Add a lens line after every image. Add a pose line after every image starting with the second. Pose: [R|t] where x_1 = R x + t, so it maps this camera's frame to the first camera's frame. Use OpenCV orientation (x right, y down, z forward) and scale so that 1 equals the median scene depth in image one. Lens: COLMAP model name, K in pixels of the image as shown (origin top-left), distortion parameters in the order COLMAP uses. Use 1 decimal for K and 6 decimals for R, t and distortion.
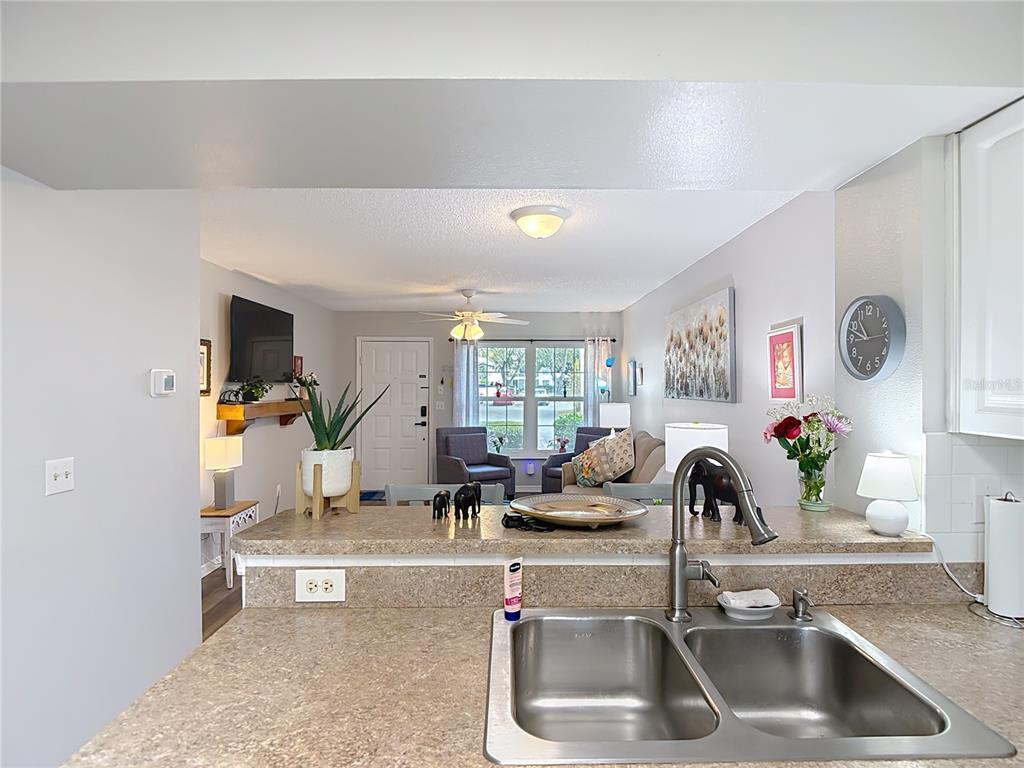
lens RADIAL K [[549.8, 0, 514.4], [0, 549.8, 386.2], [0, 0, 1]] dist [0.002697, -0.024424]
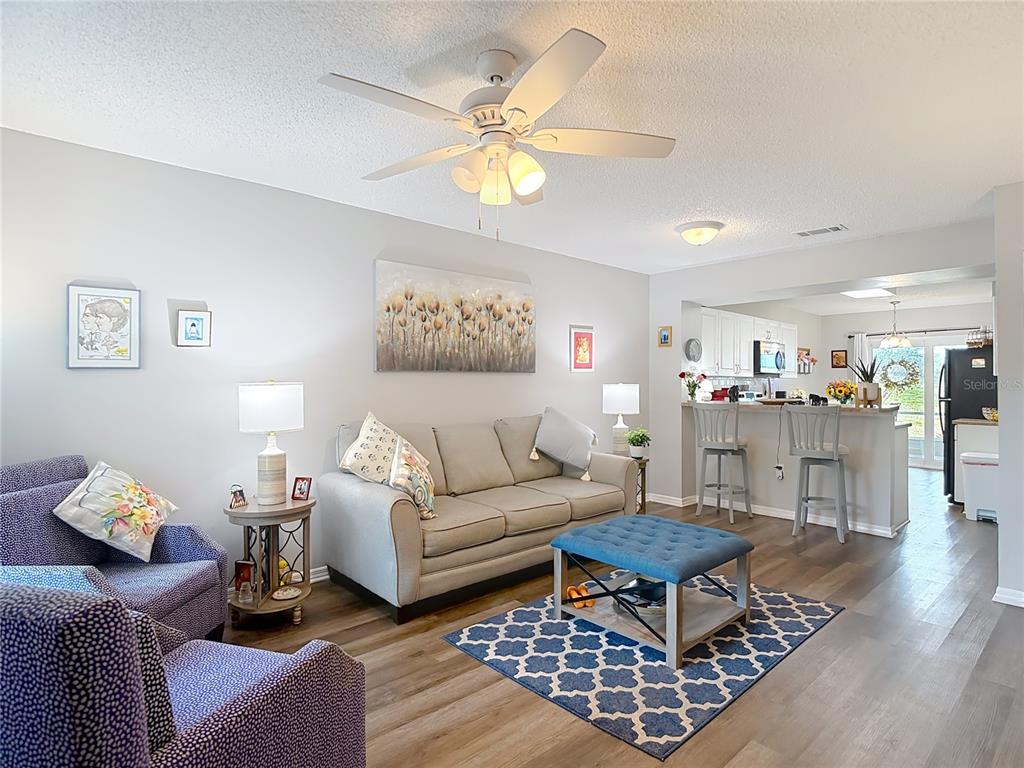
lens RADIAL K [[549.8, 0, 514.4], [0, 549.8, 386.2], [0, 0, 1]] dist [0.002697, -0.024424]
pose [[-0.672239, -0.003241, 0.740327, -0.325024], [0.002879, 0.999971, 0.006993, 0.030718], [-0.740329, 0.006832, -0.672210, 1.150472]]
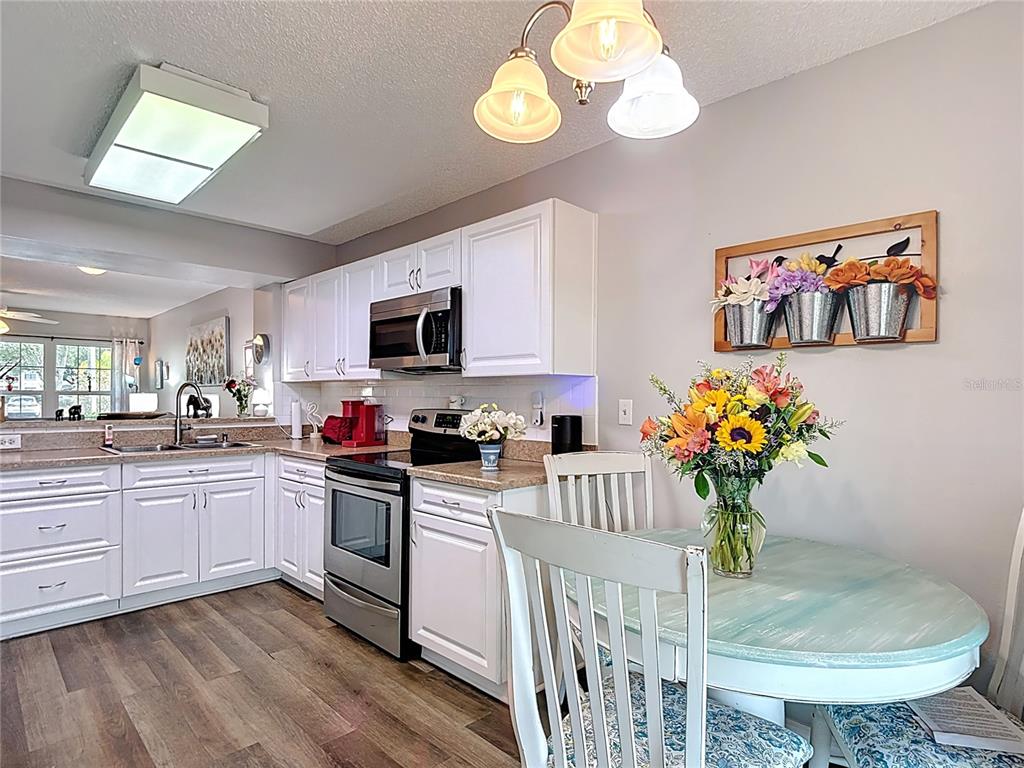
lens RADIAL K [[563.0, 0, 494.5], [0, 563.0, 391.4], [0, 0, 1]] dist [-0.001559, -0.000117]
pose [[0.731658, 0.007657, 0.681629, -0.110279], [-0.001441, 0.999952, -0.009686, 0.039924], [-0.681670, 0.006105, 0.731634, -0.503549]]
